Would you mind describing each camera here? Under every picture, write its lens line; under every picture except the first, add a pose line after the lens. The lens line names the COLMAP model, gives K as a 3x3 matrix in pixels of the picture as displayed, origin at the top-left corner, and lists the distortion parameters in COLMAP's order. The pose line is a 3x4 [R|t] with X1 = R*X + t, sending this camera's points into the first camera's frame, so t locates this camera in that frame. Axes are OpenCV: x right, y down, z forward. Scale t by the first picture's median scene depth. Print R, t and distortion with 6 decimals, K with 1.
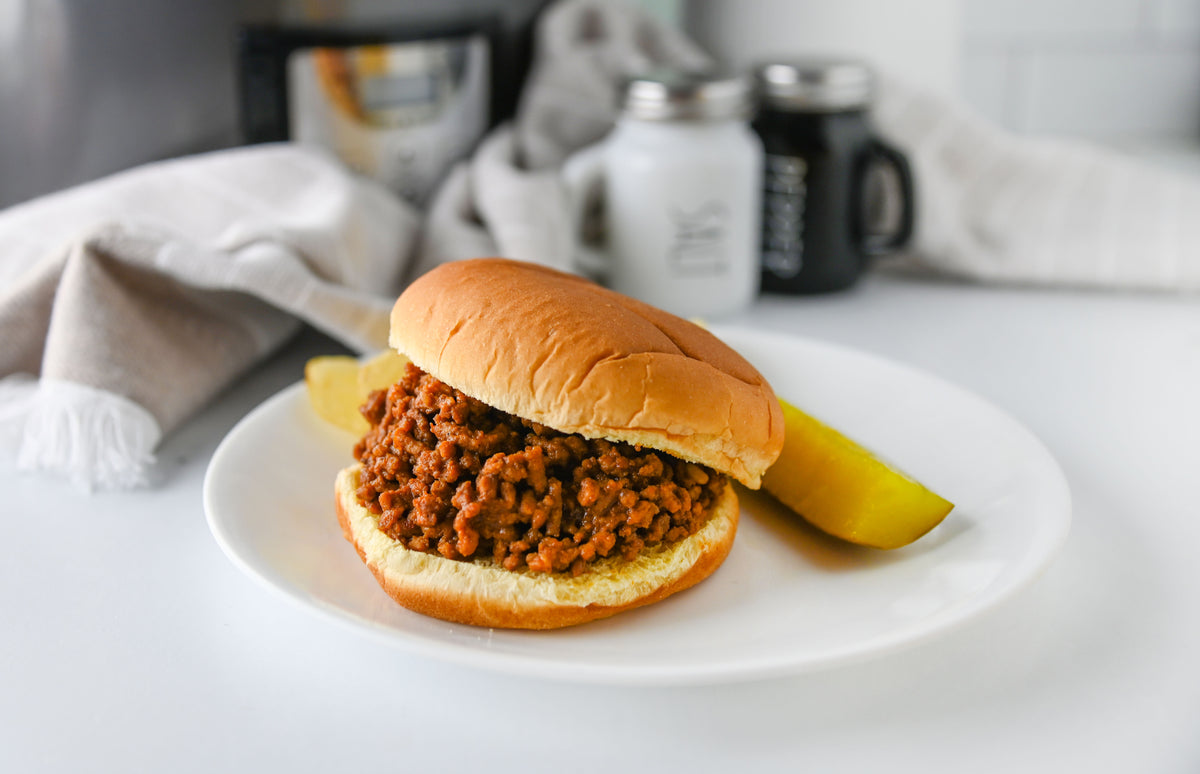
lens RADIAL K [[1578.5, 0, 567.3], [0, 1578.5, 360.9], [0, 0, 1]] dist [0.082698, 0.007071]
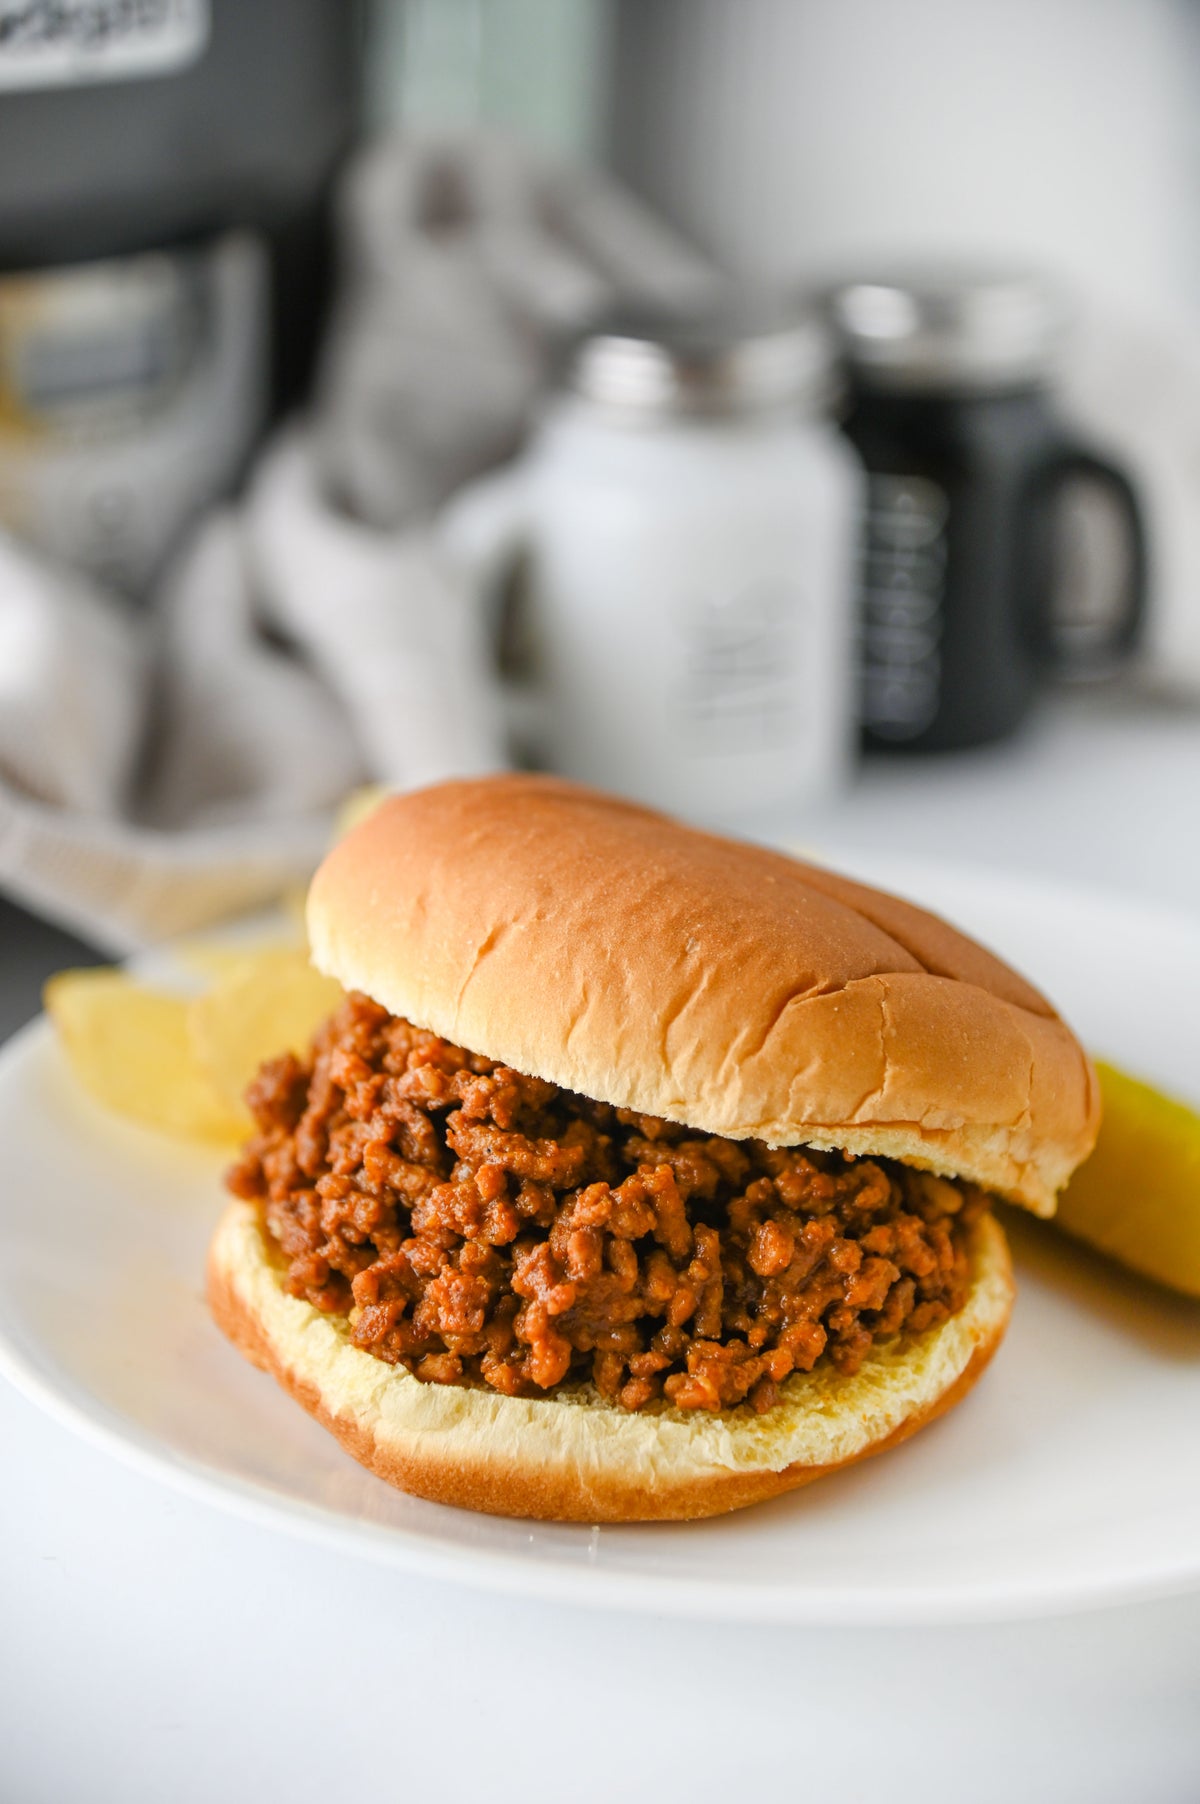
lens RADIAL K [[3752.8, 0, 598.6], [0, 3752.8, 905.3], [0, 0, 1]] dist [0.281121, 0.077060]
pose [[0.985927, -0.048995, 0.159835, -0.234222], [0.043390, 0.998321, 0.038375, -0.079240], [-0.161447, -0.030900, 0.986398, -0.206327]]
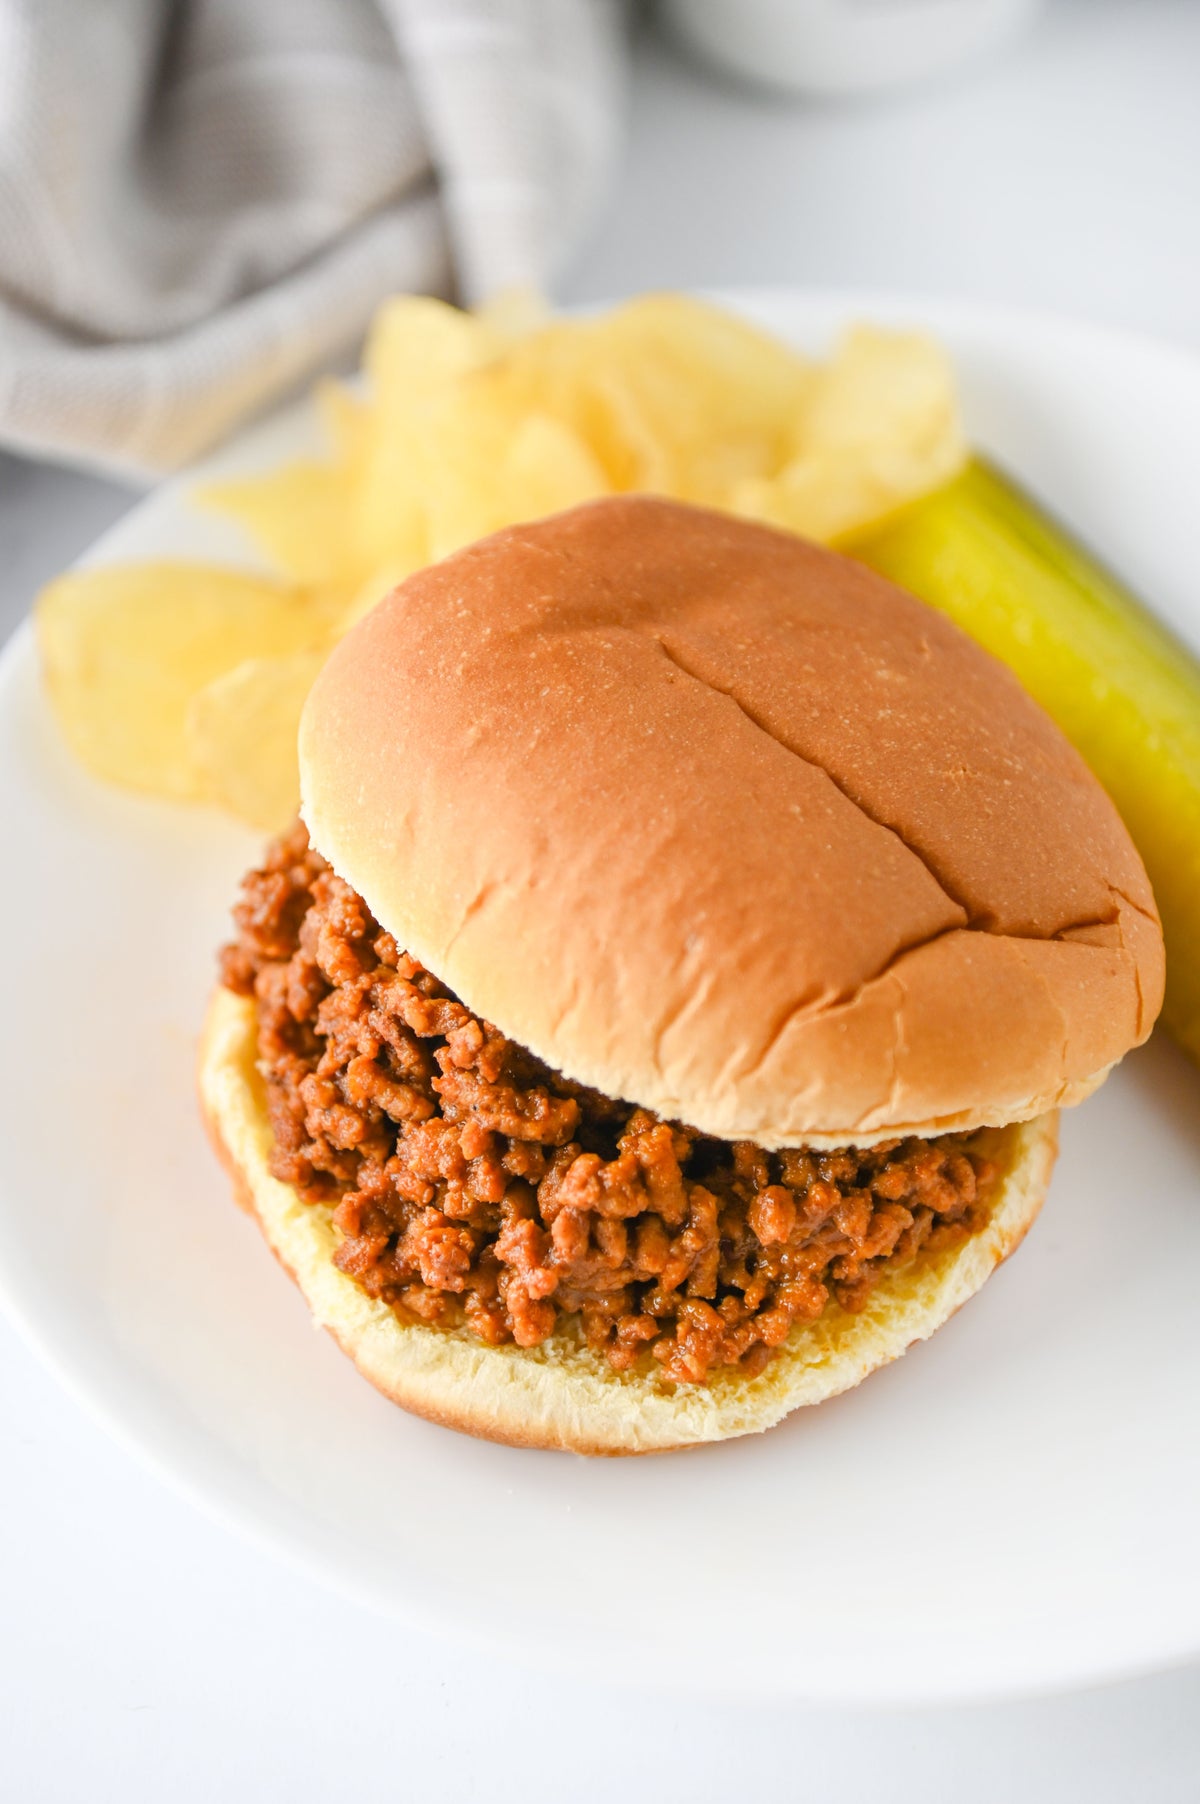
lens RADIAL K [[5035.3, 0, 599.2], [0, 5035.3, 904.2], [0, 0, 1]] dist [0.570223, 0.110840]
pose [[0.996339, -0.066040, 0.054285, -0.118516], [0.031243, 0.872373, 0.487841, -0.765238], [-0.079574, -0.484359, 0.871243, -0.312864]]
